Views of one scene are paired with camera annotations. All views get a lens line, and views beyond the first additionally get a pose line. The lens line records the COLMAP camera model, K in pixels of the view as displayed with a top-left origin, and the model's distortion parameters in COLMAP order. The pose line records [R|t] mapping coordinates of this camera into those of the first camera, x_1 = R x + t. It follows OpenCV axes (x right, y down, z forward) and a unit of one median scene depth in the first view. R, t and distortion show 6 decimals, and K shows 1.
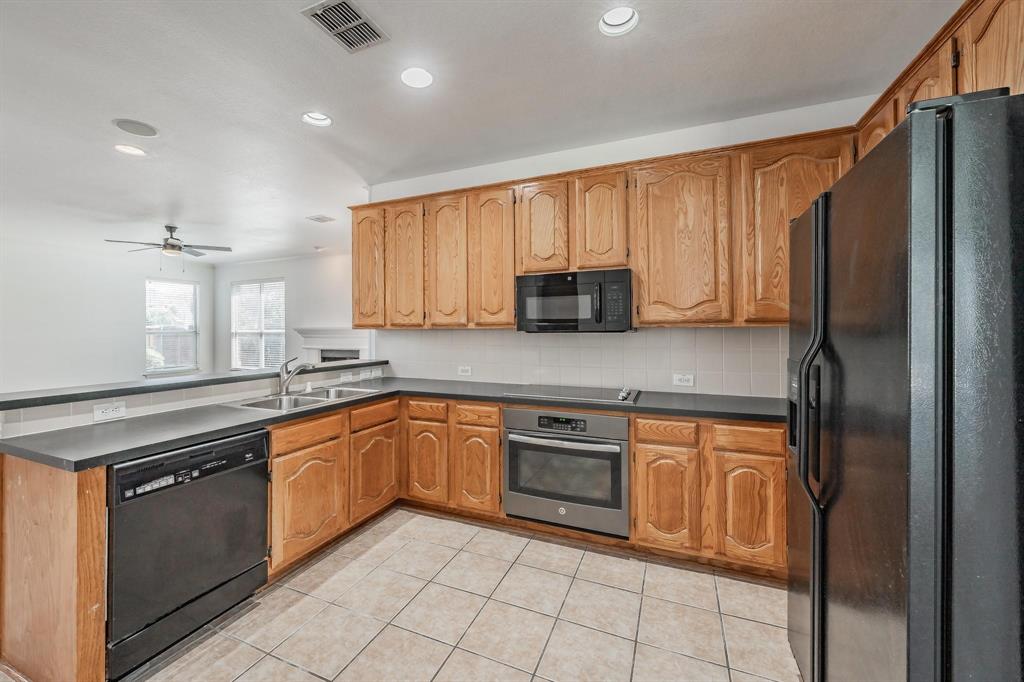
lens RADIAL K [[401.5, 0, 507.9], [0, 401.5, 327.7], [0, 0, 1]] dist [-0.000685, -0.000025]
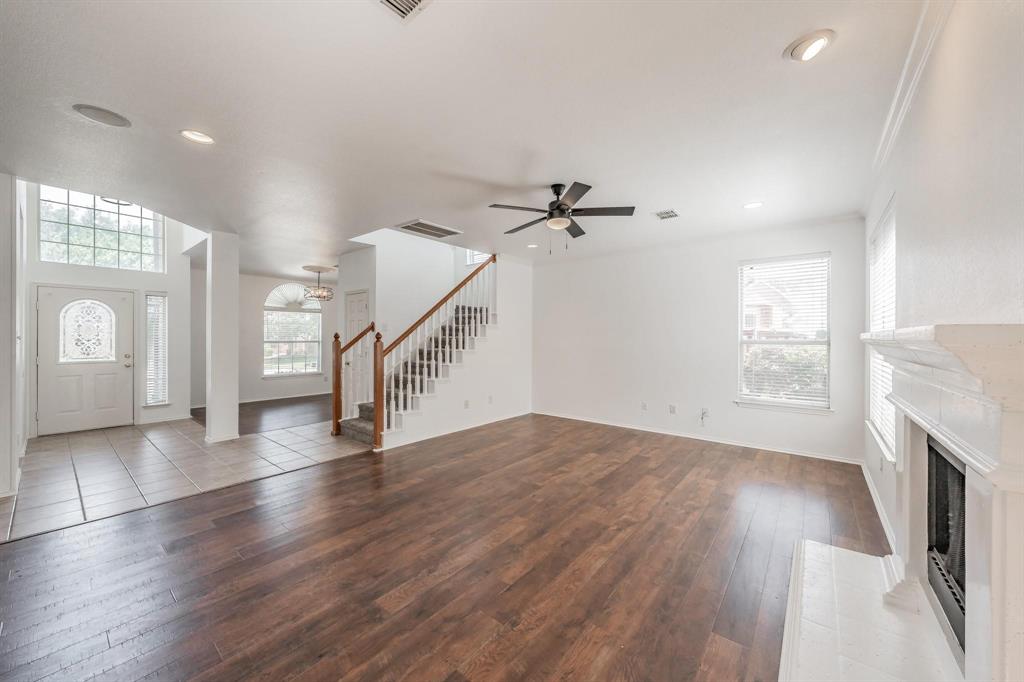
lens RADIAL K [[377.2, 0, 507.2], [0, 377.2, 338.7], [0, 0, 1]] dist [-0.001971, 0.000005]
pose [[-0.279059, 0.009534, -0.960227, -0.146676], [0.001183, 0.999953, 0.009584, 0.000569], [0.960273, 0.001538, -0.279057, 0.758576]]
